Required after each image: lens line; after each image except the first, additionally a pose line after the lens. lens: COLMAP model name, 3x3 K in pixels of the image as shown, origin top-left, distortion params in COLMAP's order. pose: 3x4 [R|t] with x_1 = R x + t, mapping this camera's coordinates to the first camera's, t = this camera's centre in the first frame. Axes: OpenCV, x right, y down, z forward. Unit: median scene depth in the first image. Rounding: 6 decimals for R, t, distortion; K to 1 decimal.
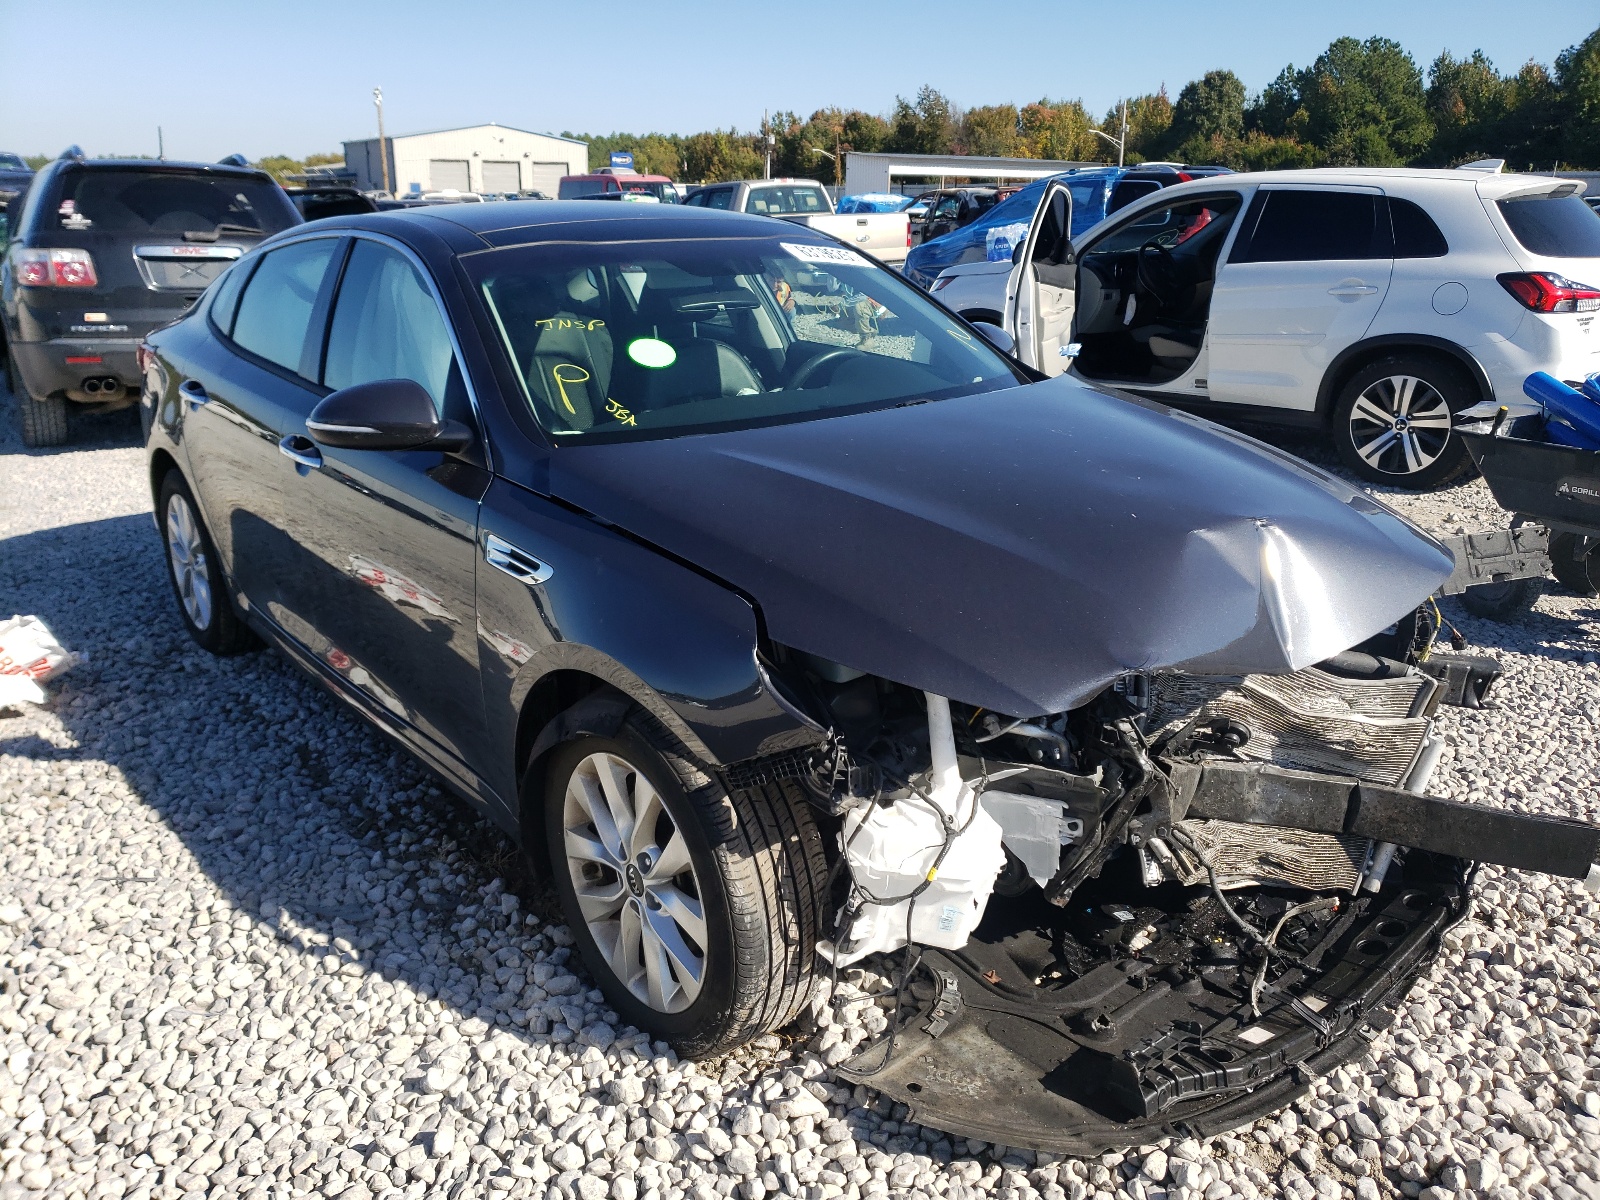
lens RADIAL K [[1207.2, 0, 800.0], [0, 1207.2, 600.0], [0, 0, 1]] dist [0.032092, 0.000712]
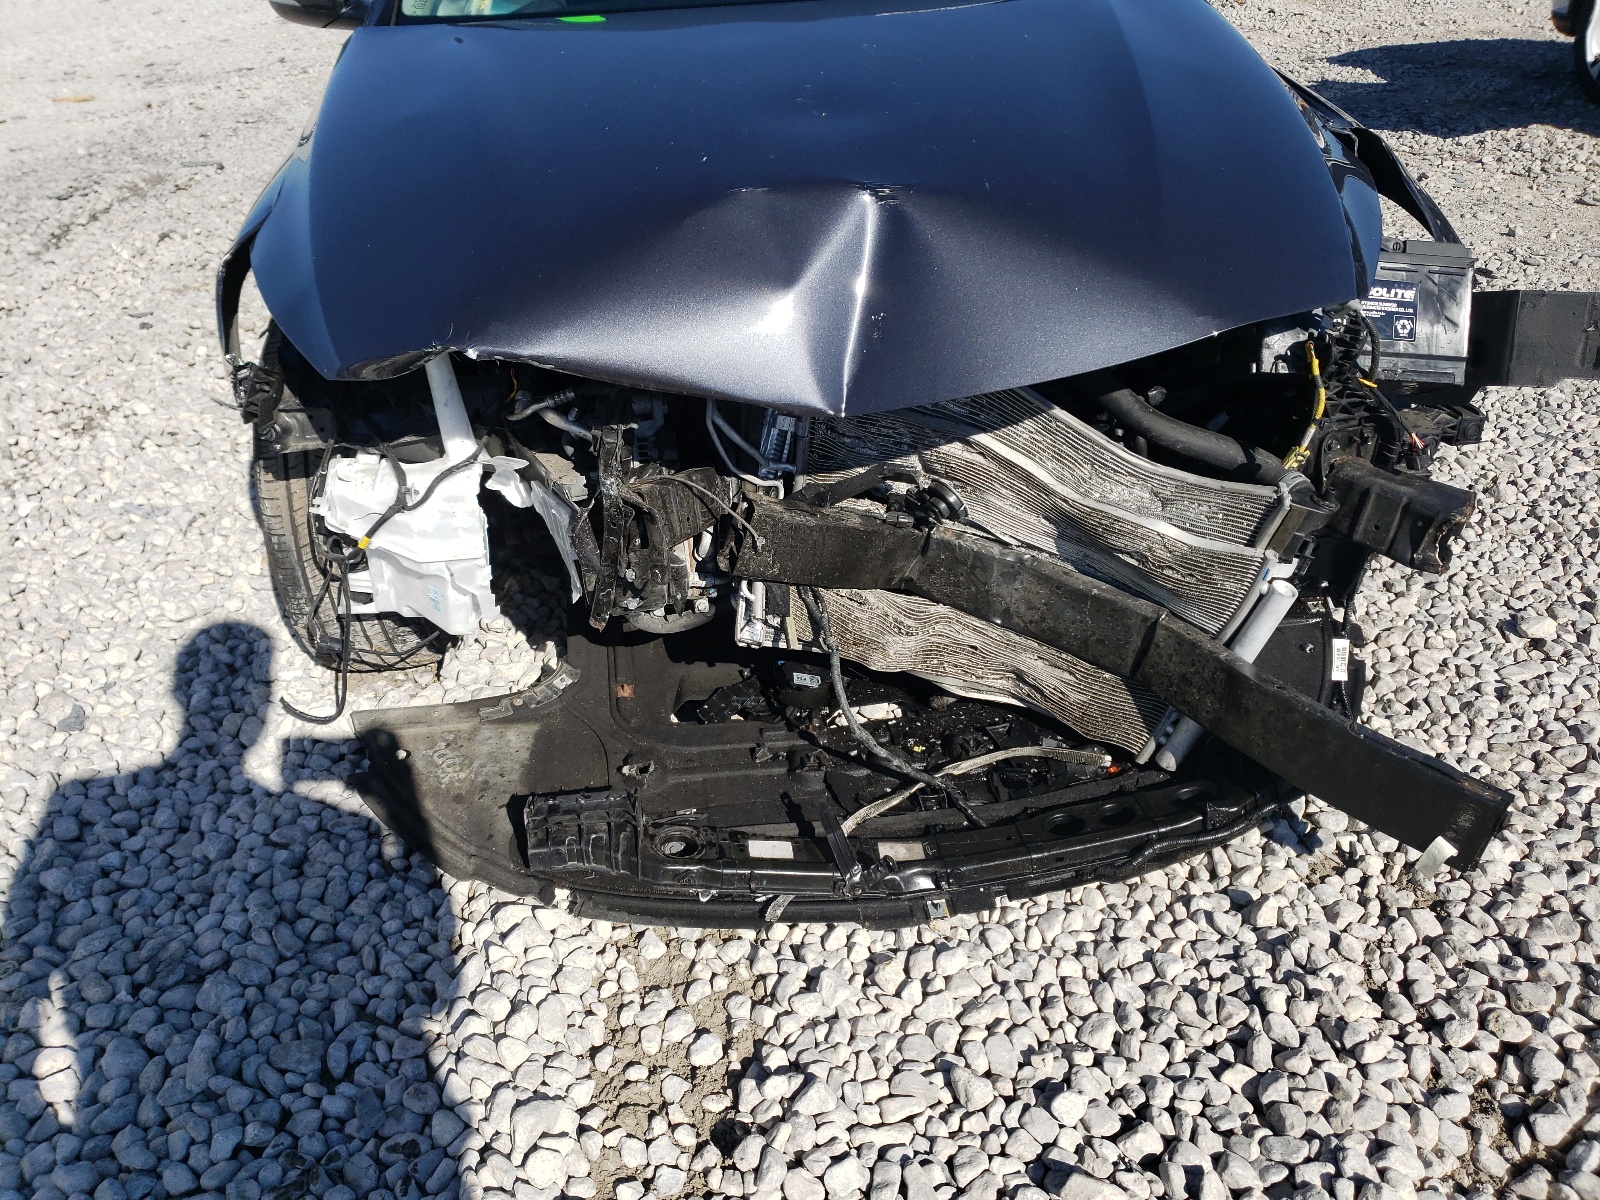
lens RADIAL K [[1207.2, 0, 800.0], [0, 1207.2, 600.0], [0, 0, 1]] dist [0.032092, 0.000712]
pose [[0.821745, 0.282170, -0.495090, 0.632902], [-0.140901, 0.942433, 0.303262, -0.041217], [0.552161, -0.179445, 0.814198, 0.321287]]
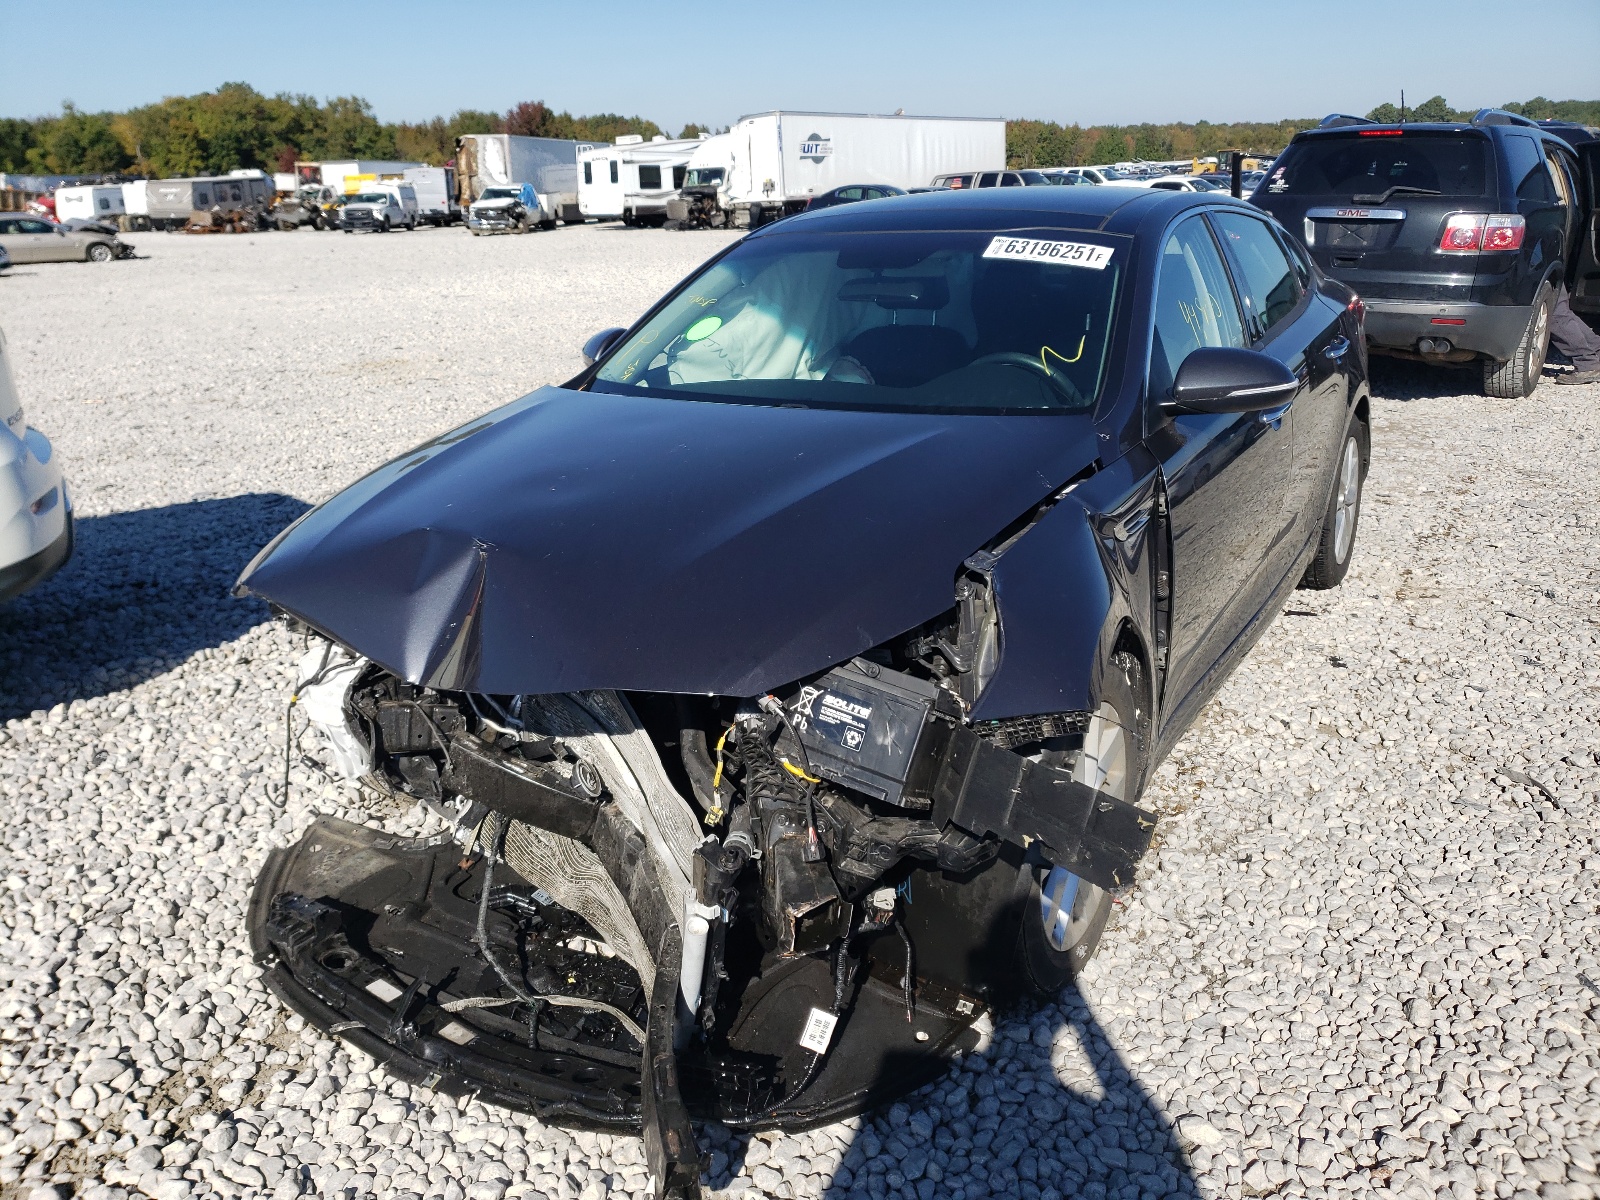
lens RADIAL K [[1207.2, 0, 800.0], [0, 1207.2, 600.0], [0, 0, 1]] dist [0.032092, 0.000712]
pose [[0.300748, 0.280268, -0.911592, 1.182745], [-0.268309, 0.942102, 0.201129, -0.249409], [0.915183, 0.184099, 0.358534, 0.755952]]
